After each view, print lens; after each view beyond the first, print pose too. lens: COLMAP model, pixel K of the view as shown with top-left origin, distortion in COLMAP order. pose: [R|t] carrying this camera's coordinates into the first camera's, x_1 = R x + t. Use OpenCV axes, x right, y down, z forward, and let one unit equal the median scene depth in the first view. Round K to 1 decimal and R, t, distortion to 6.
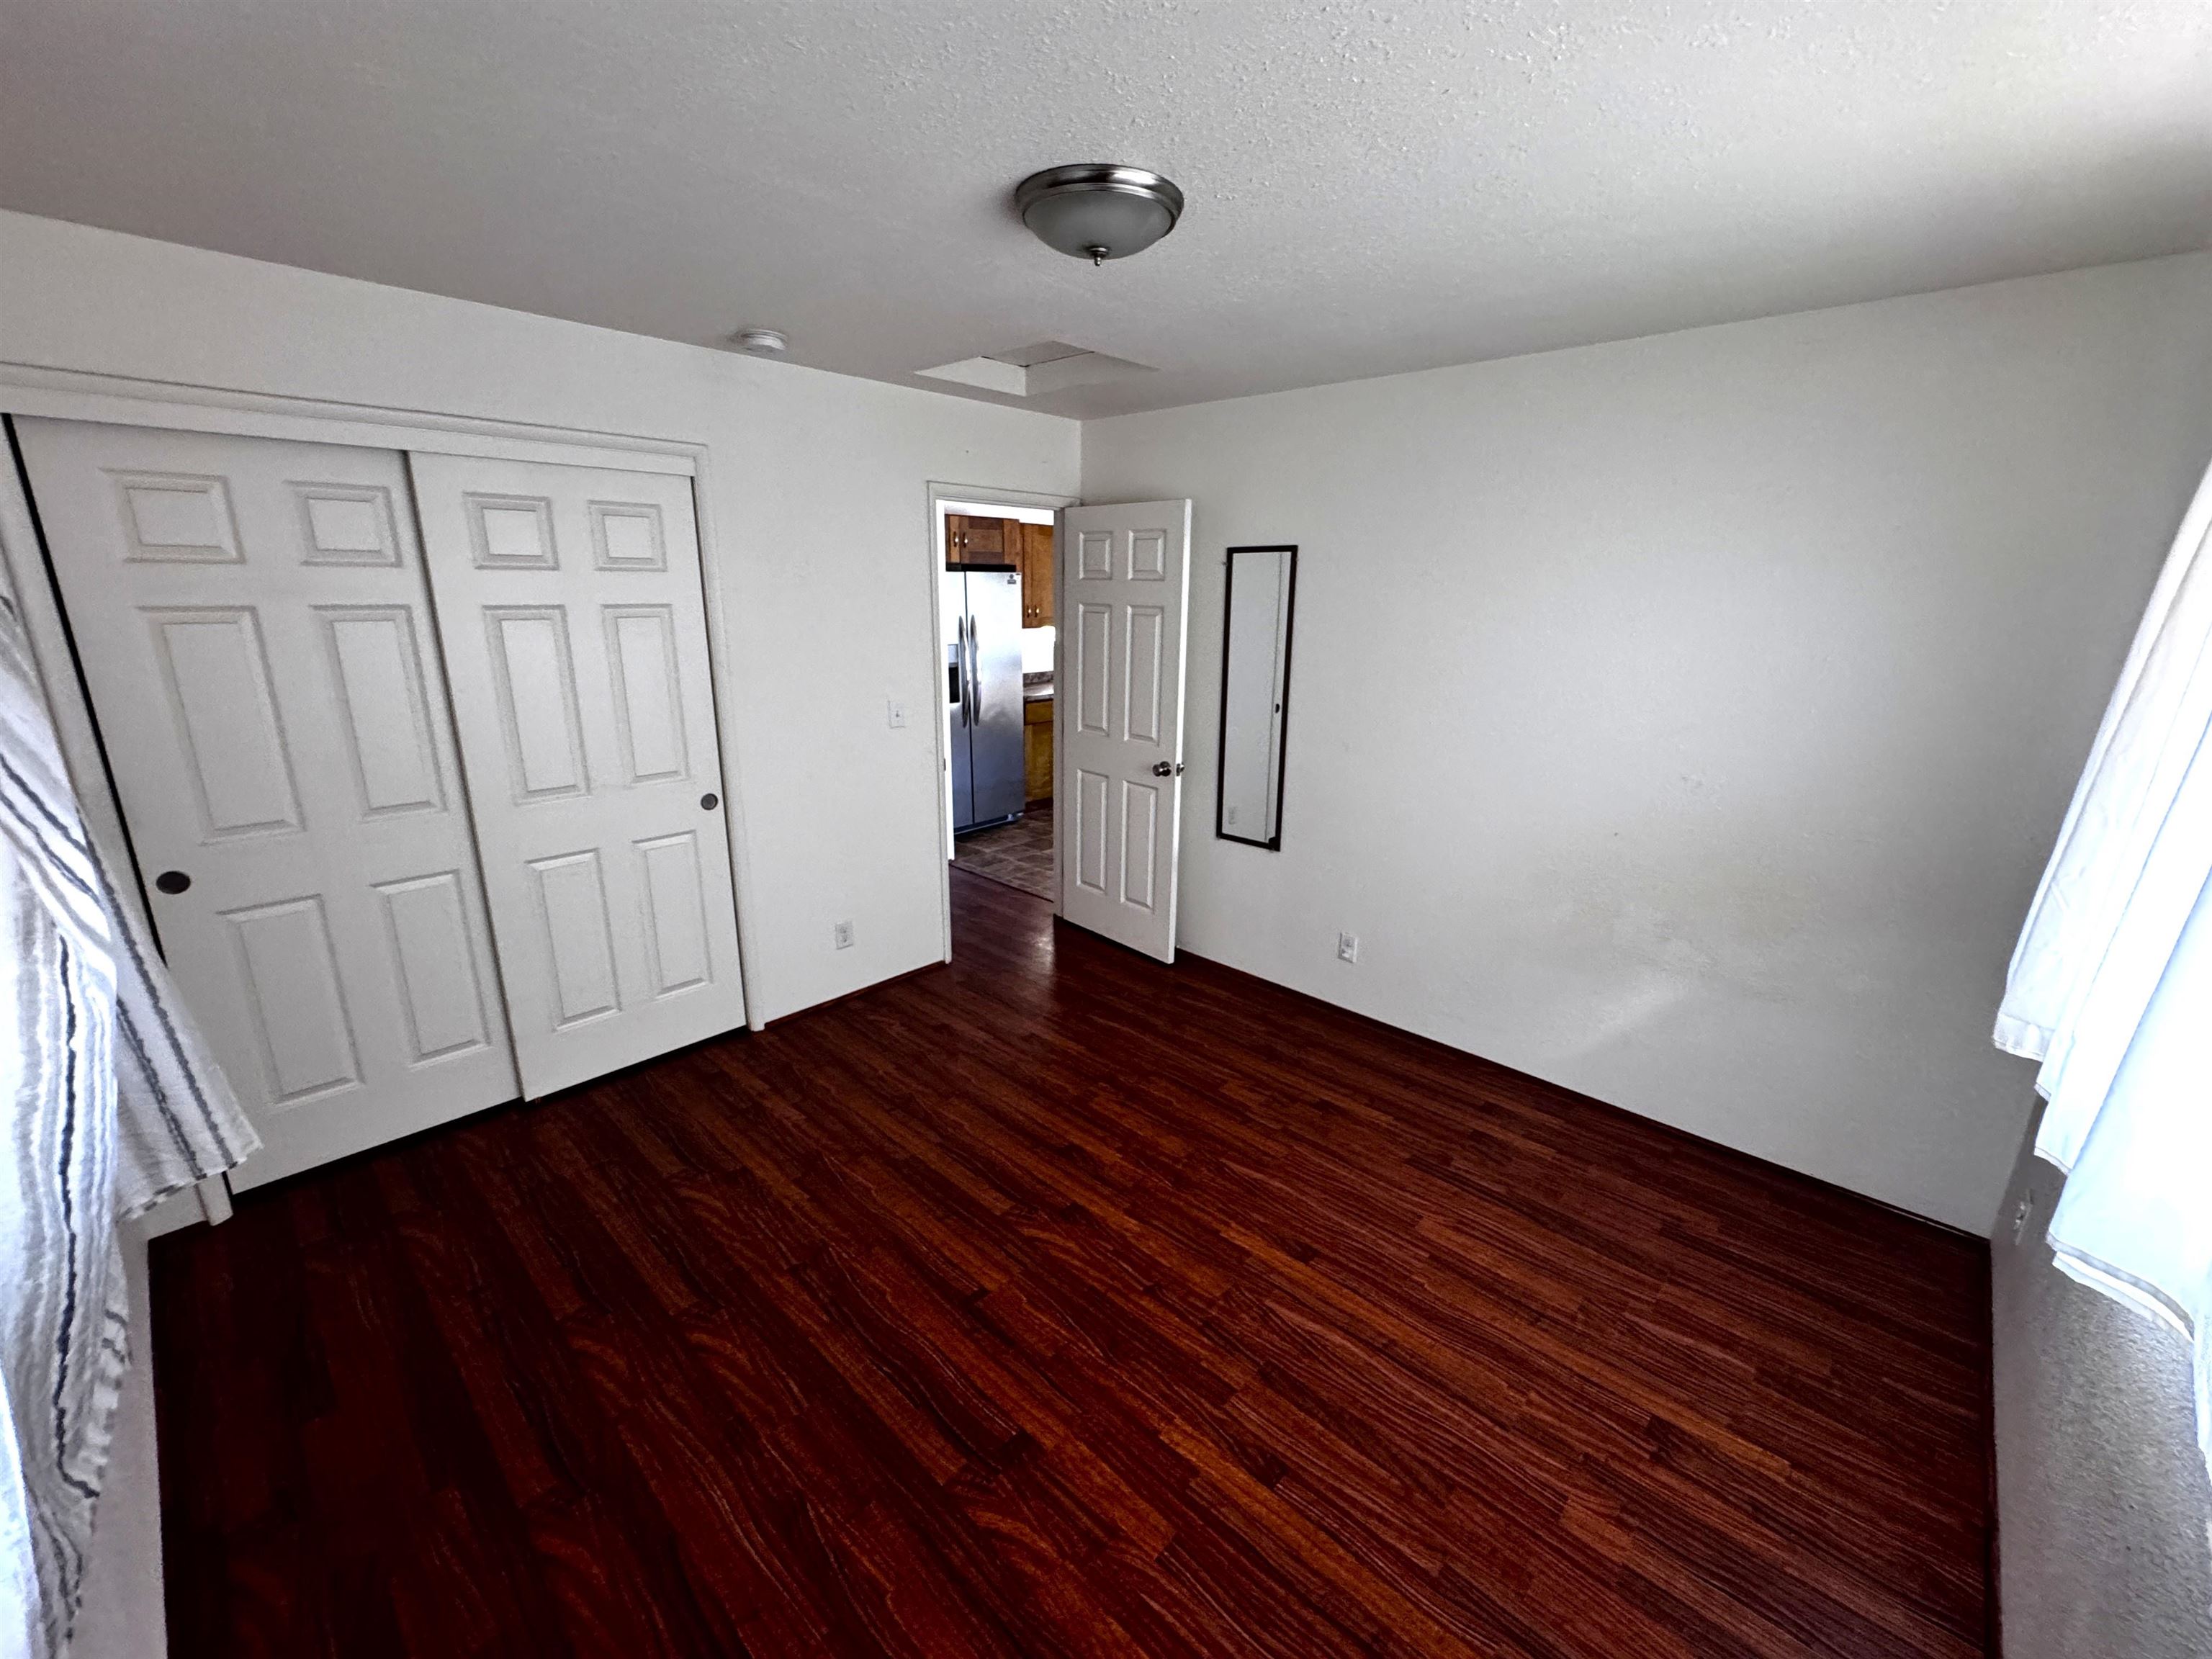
lens RADIAL K [[897.9, 0, 1106.0], [0, 897.9, 829.5], [0, 0, 1]] dist [-0.001922, -0.000052]
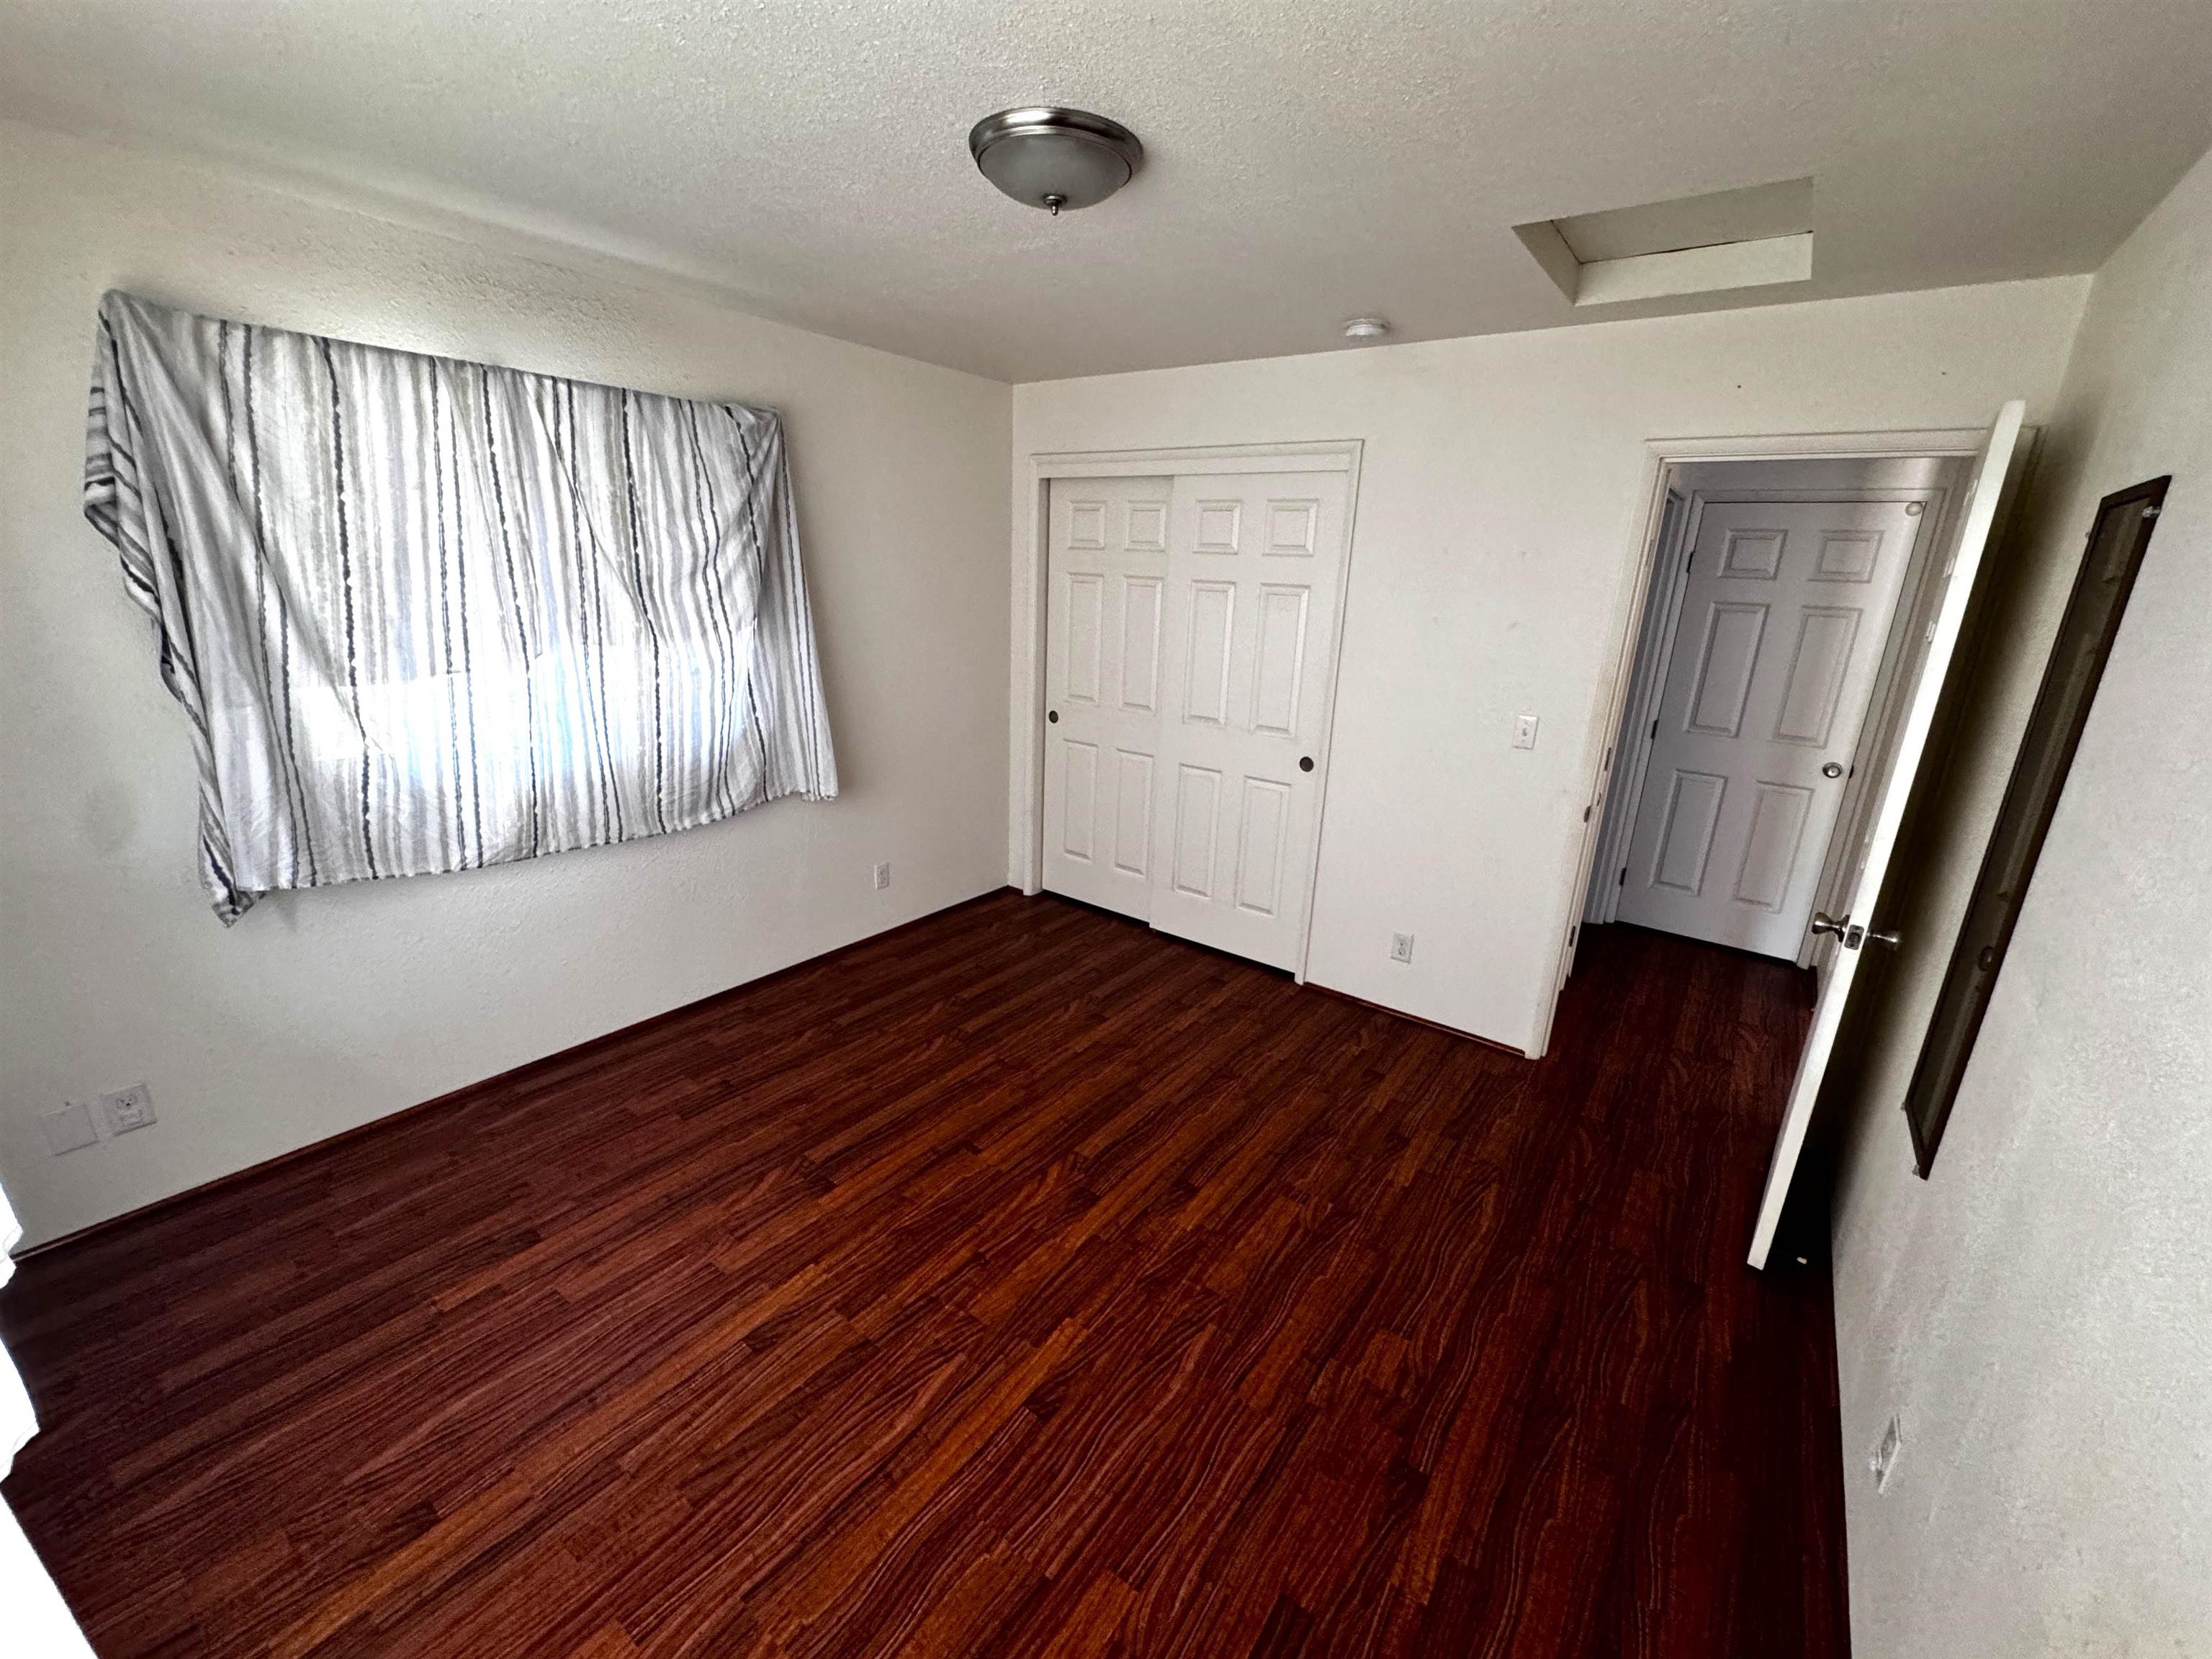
lens RADIAL K [[897.9, 0, 1106.0], [0, 897.9, 829.5], [0, 0, 1]] dist [-0.001922, -0.000052]
pose [[0.111156, 0.273101, -0.955542, 0.838531], [-0.303729, 0.924831, 0.228991, -0.183744], [0.946252, 0.264772, 0.185750, 0.780616]]
